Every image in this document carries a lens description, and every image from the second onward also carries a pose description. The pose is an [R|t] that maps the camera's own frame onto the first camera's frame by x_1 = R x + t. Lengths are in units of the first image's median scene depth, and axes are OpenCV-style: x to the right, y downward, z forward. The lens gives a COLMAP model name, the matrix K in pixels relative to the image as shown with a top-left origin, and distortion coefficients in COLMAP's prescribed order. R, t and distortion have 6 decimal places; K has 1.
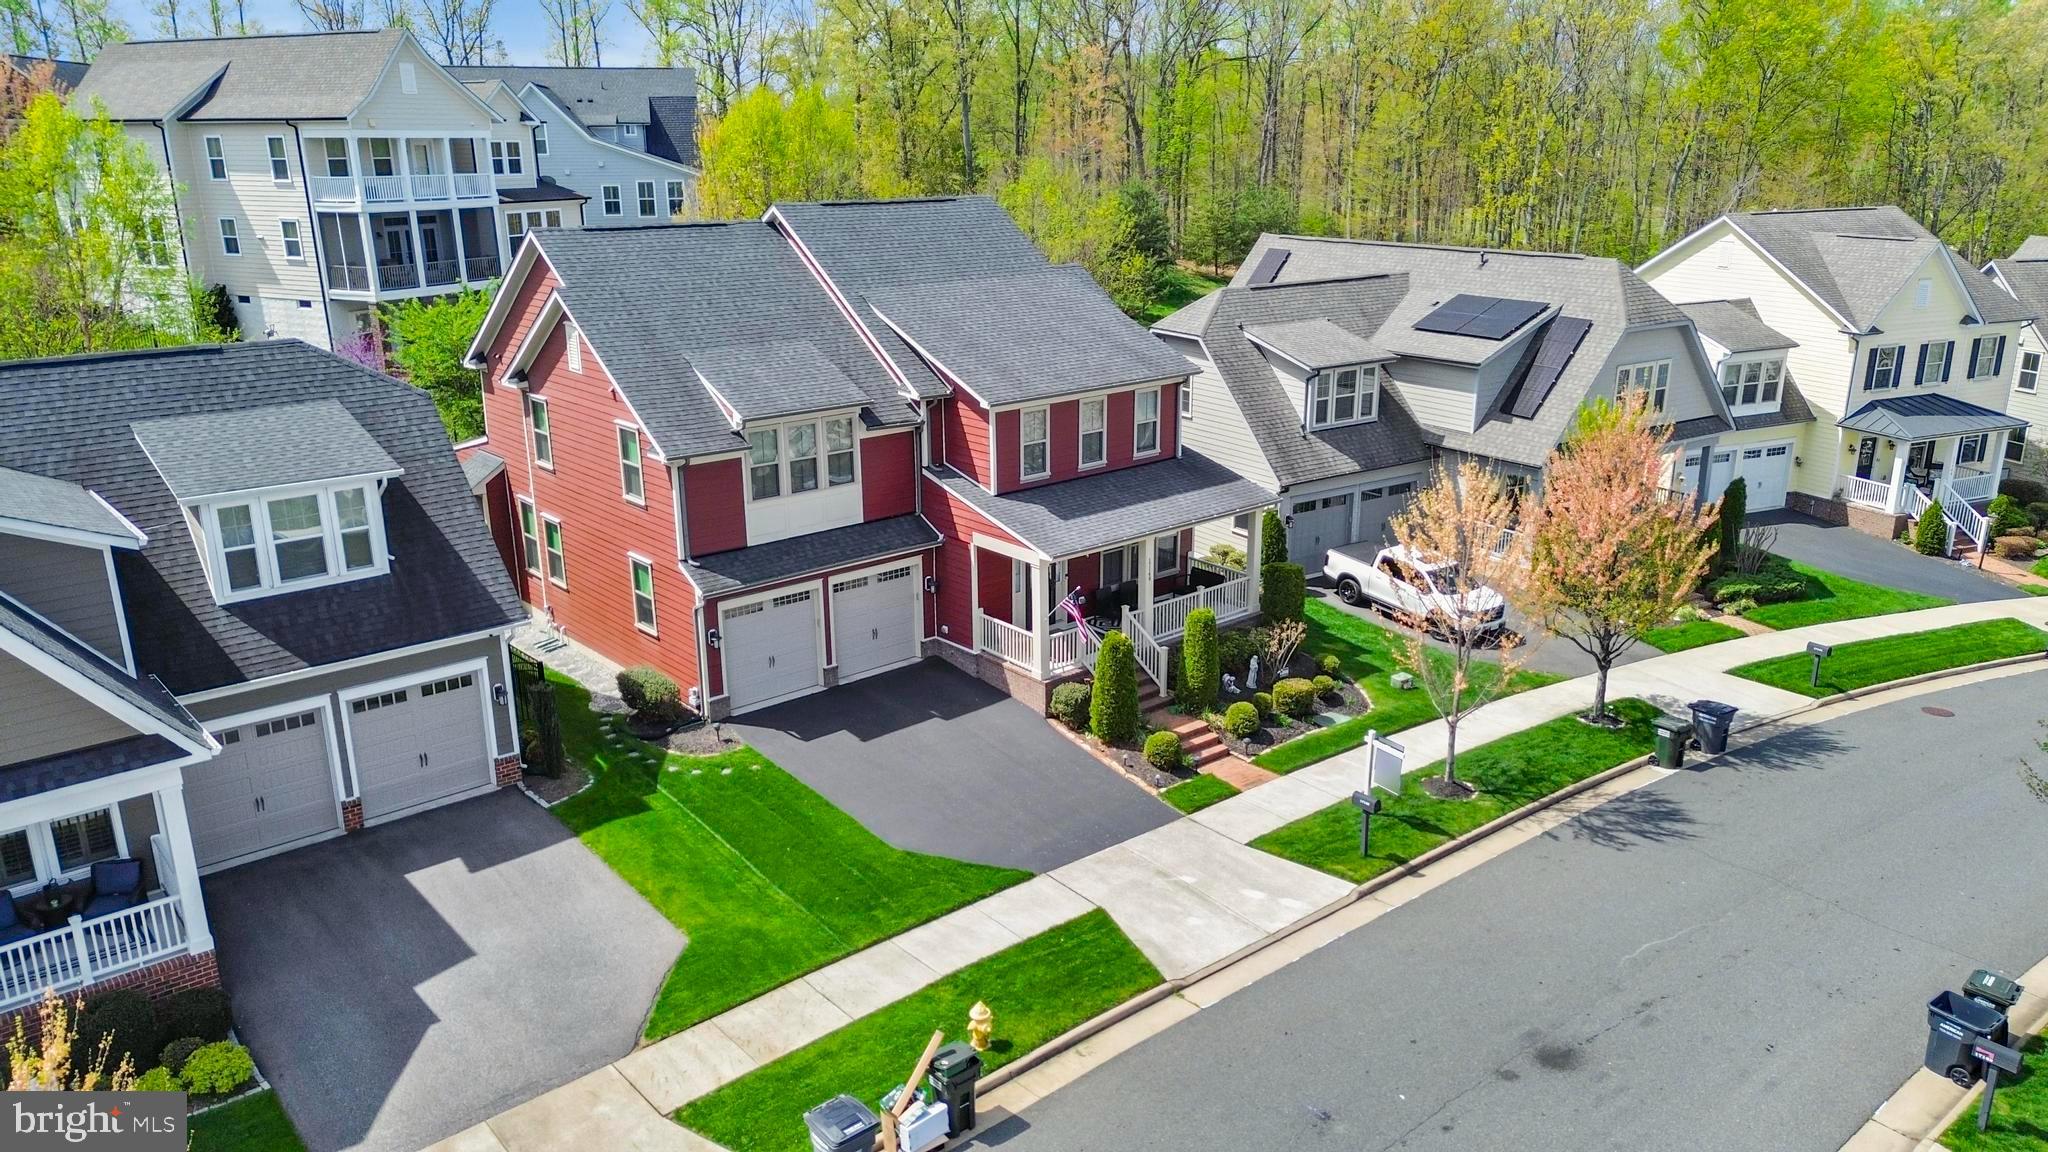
lens RADIAL K [[1445.1, 0, 1029.8], [0, 1445.1, 570.0], [0, 0, 1]] dist [0.089023, -0.095319]
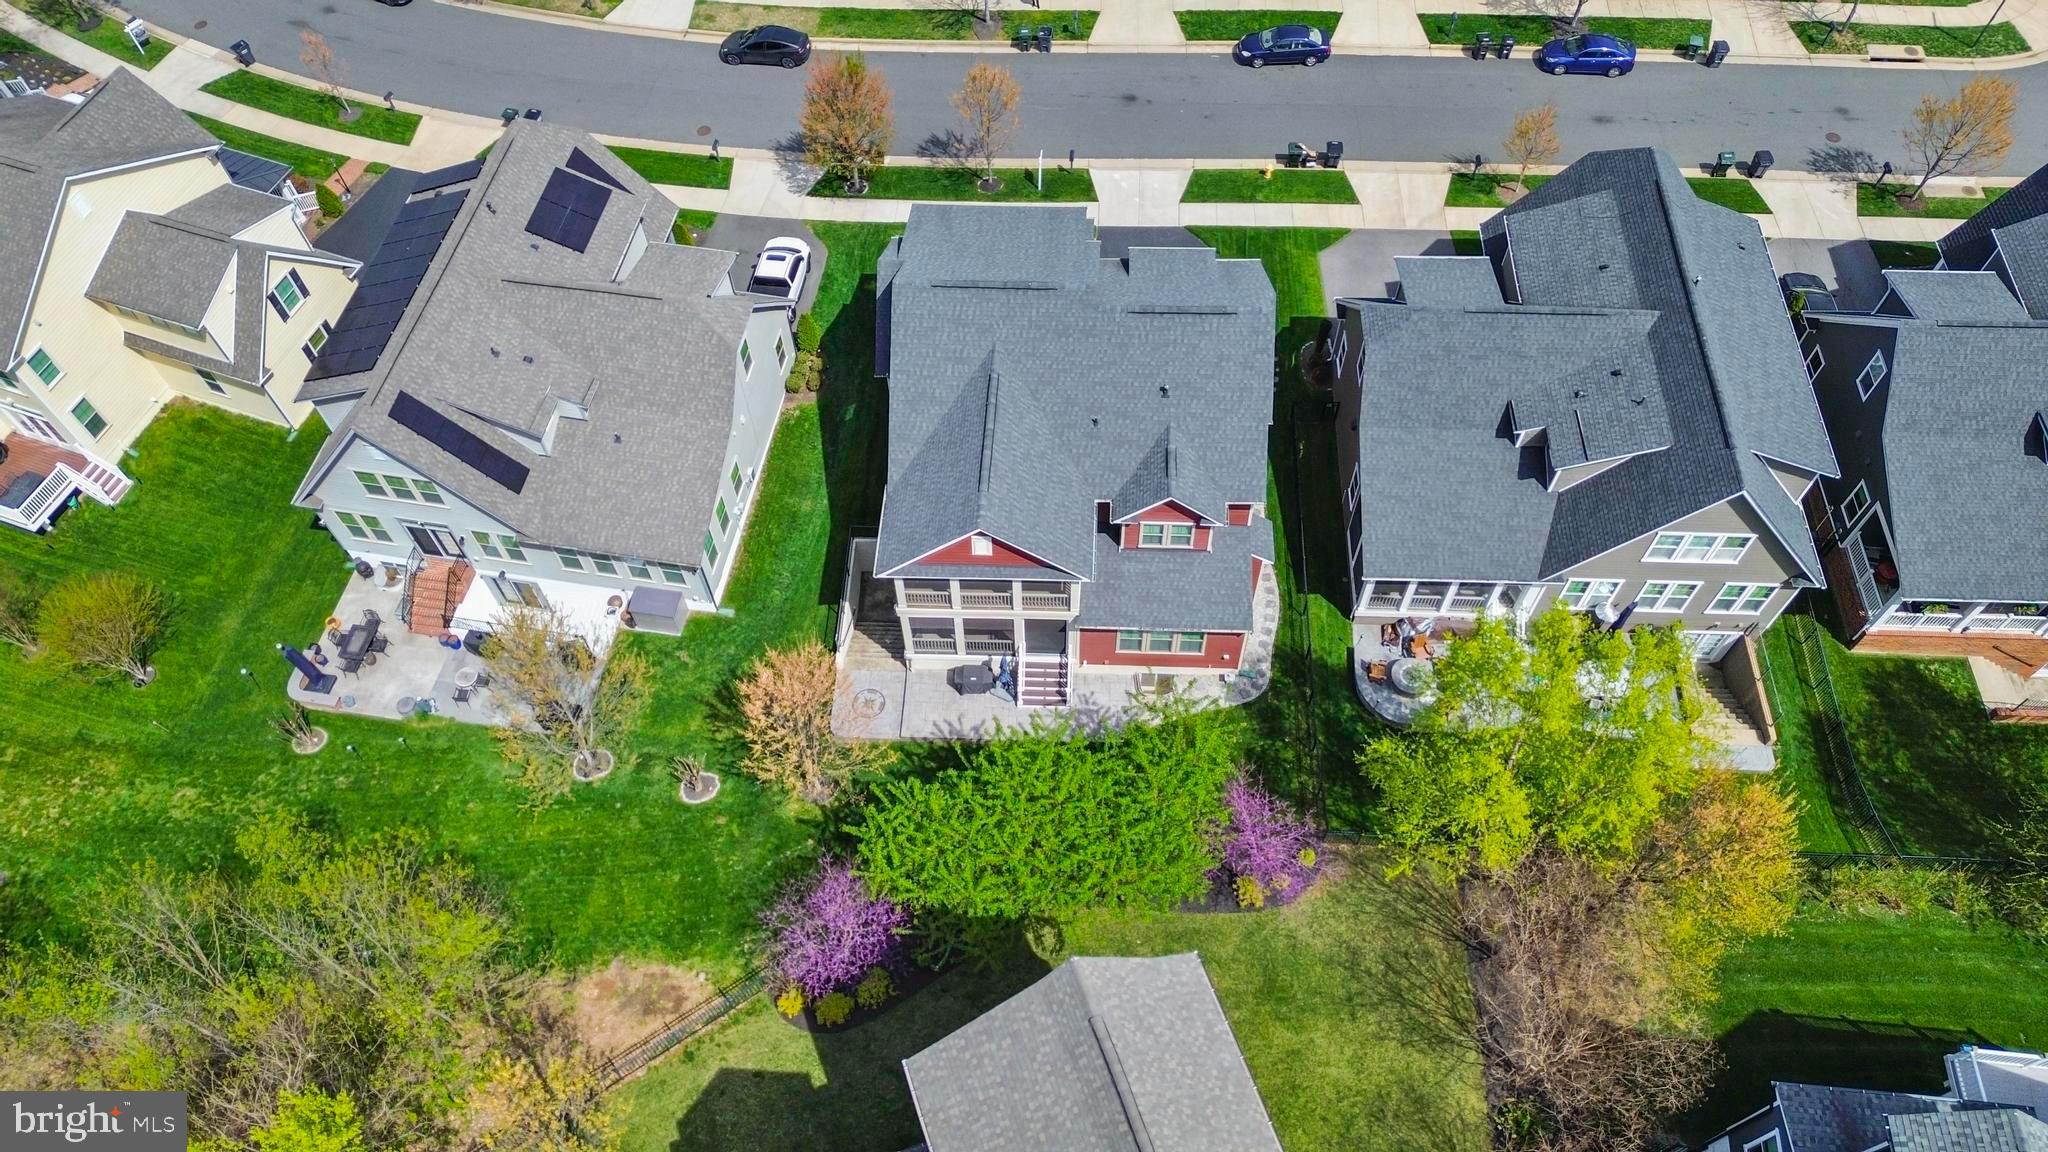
lens RADIAL K [[1445.1, 0, 1029.8], [0, 1445.1, 570.0], [0, 0, 1]] dist [0.089023, -0.095319]
pose [[-0.731598, -0.561787, 0.386212, -0.980318], [0.218421, 0.343494, 0.913403, -1.717020], [-0.645799, 0.752600, -0.128593, 1.722357]]
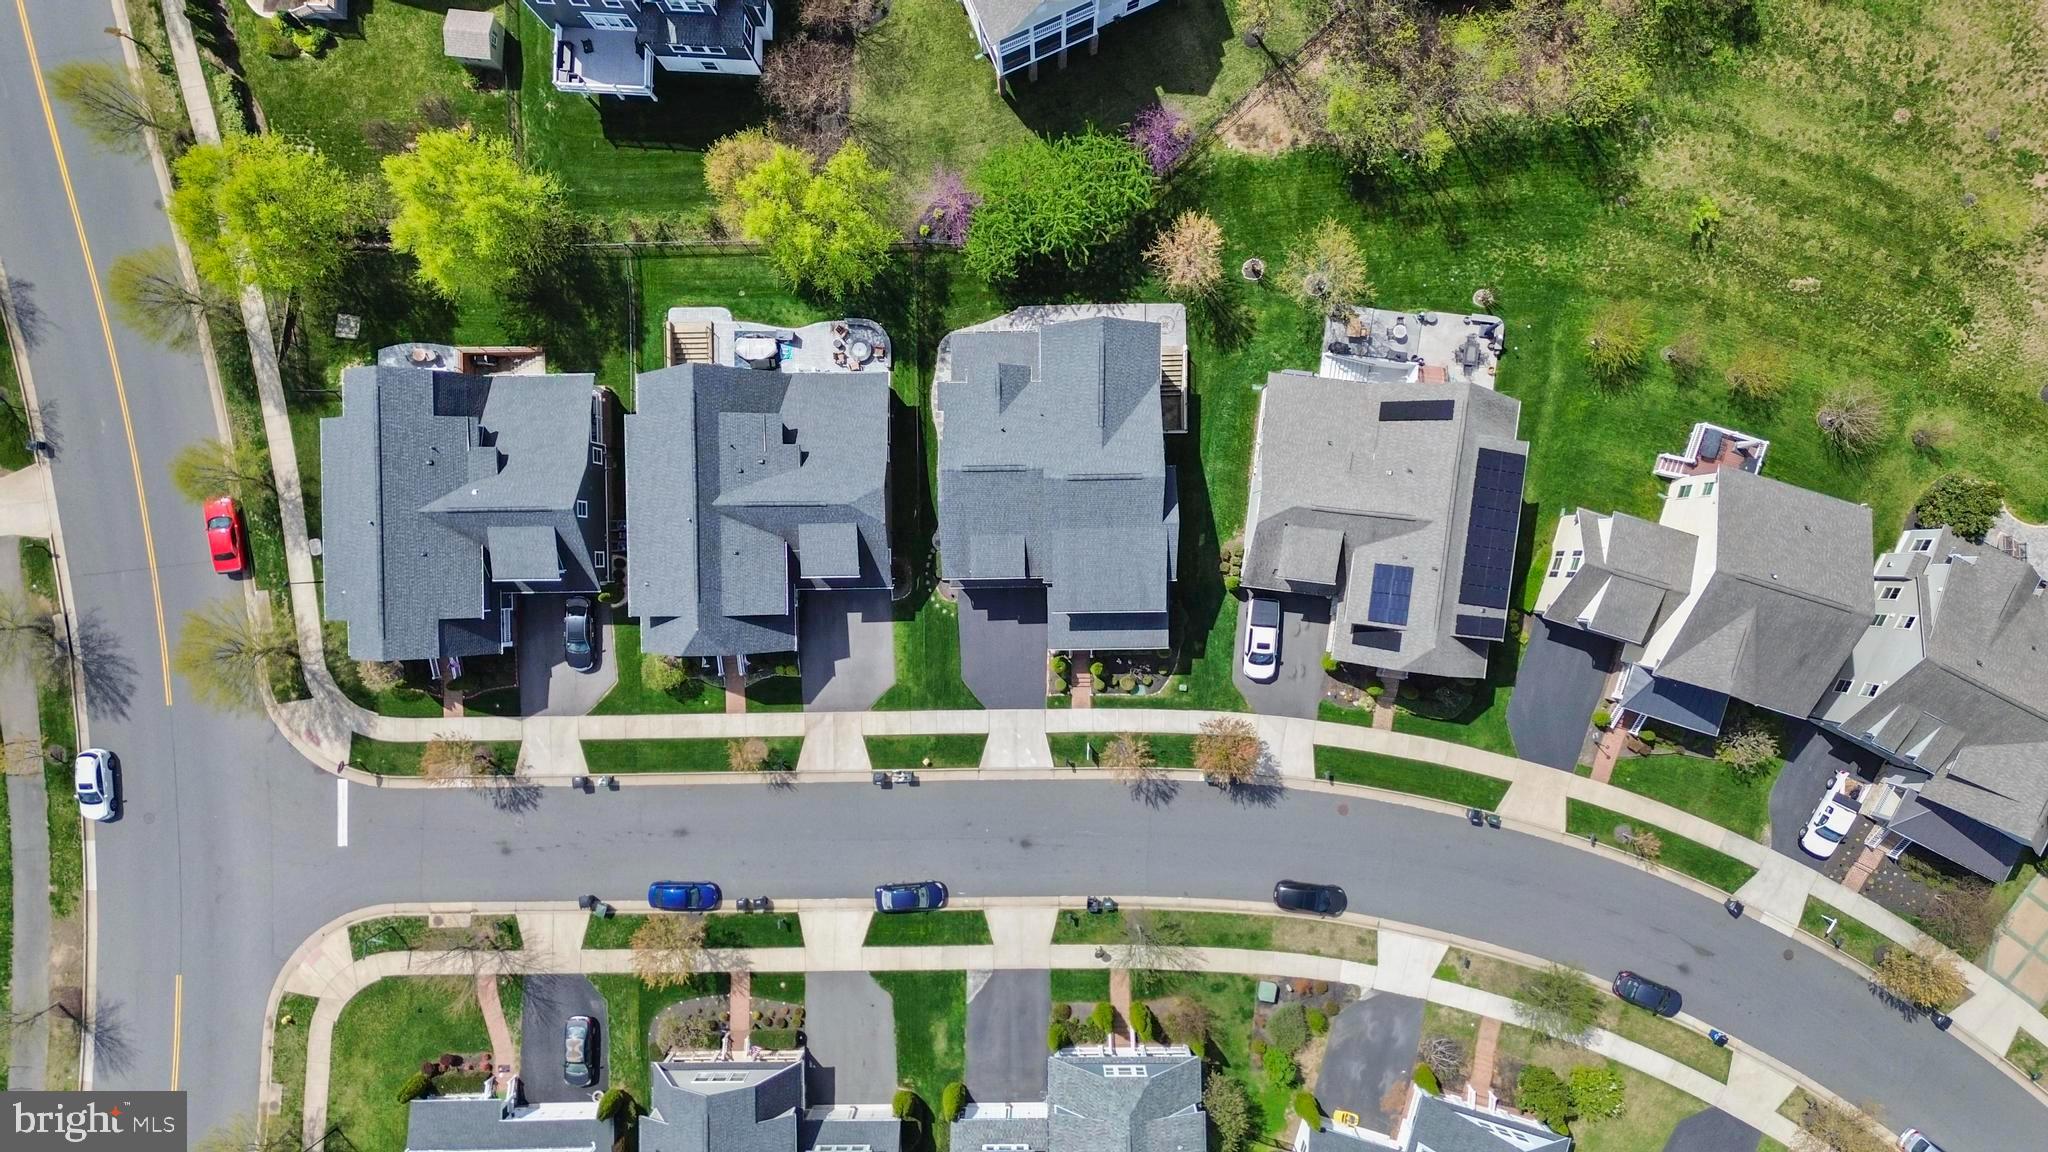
lens RADIAL K [[1445.1, 0, 1029.8], [0, 1445.1, 570.0], [0, 0, 1]] dist [0.089023, -0.095319]
pose [[0.766294, 0.642461, 0.006072, -0.138868], [-0.178176, 0.203421, 0.962743, -2.952545], [0.617290, -0.738826, 0.270352, 0.312026]]
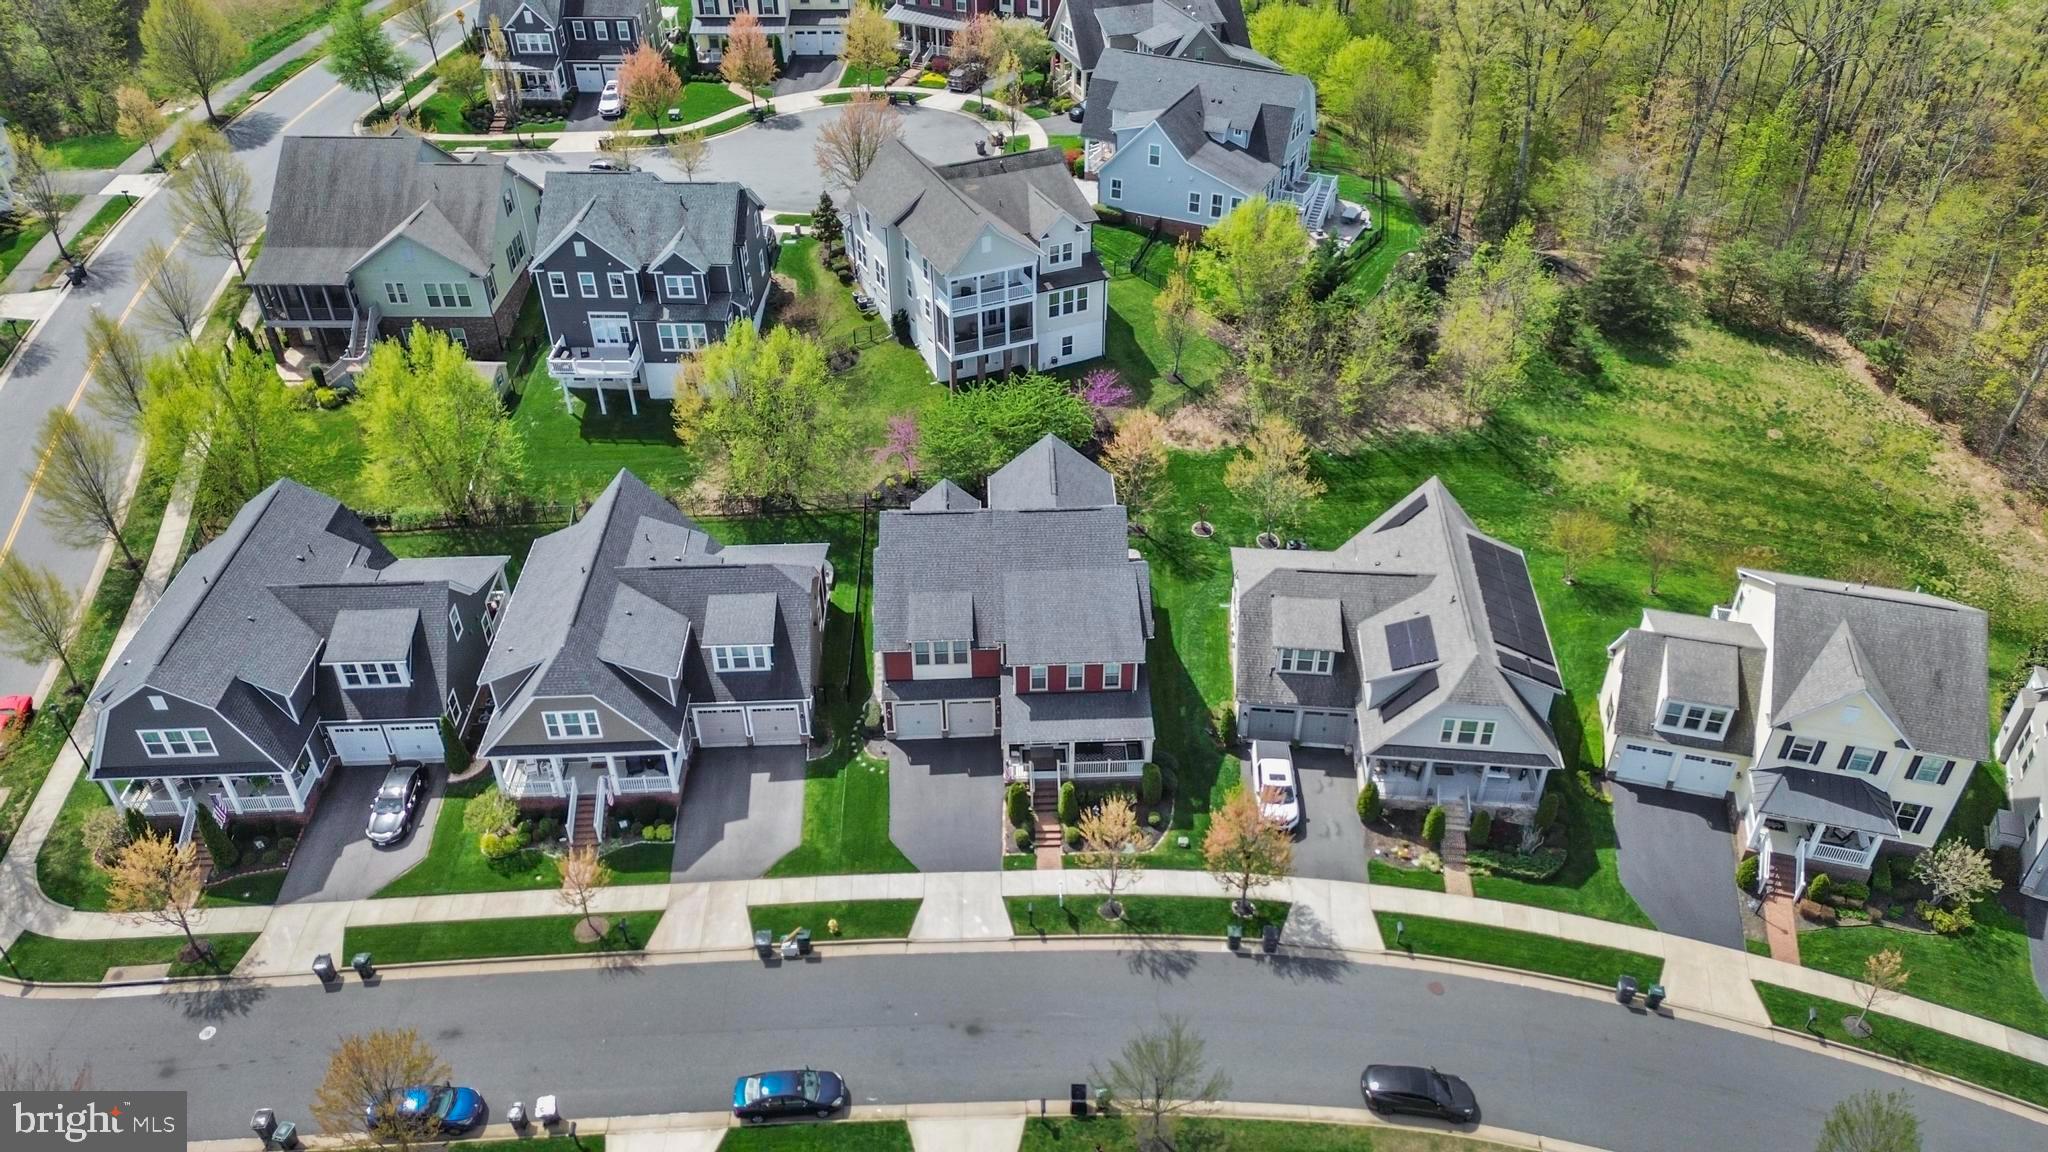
lens RADIAL K [[1445.1, 0, 1029.8], [0, 1445.1, 570.0], [0, 0, 1]] dist [0.089023, -0.095319]
pose [[0.784498, 0.372321, -0.495923, 1.126855], [-0.180436, 0.902152, 0.391873, -1.210092], [0.593301, -0.217941, 0.774916, -0.726471]]
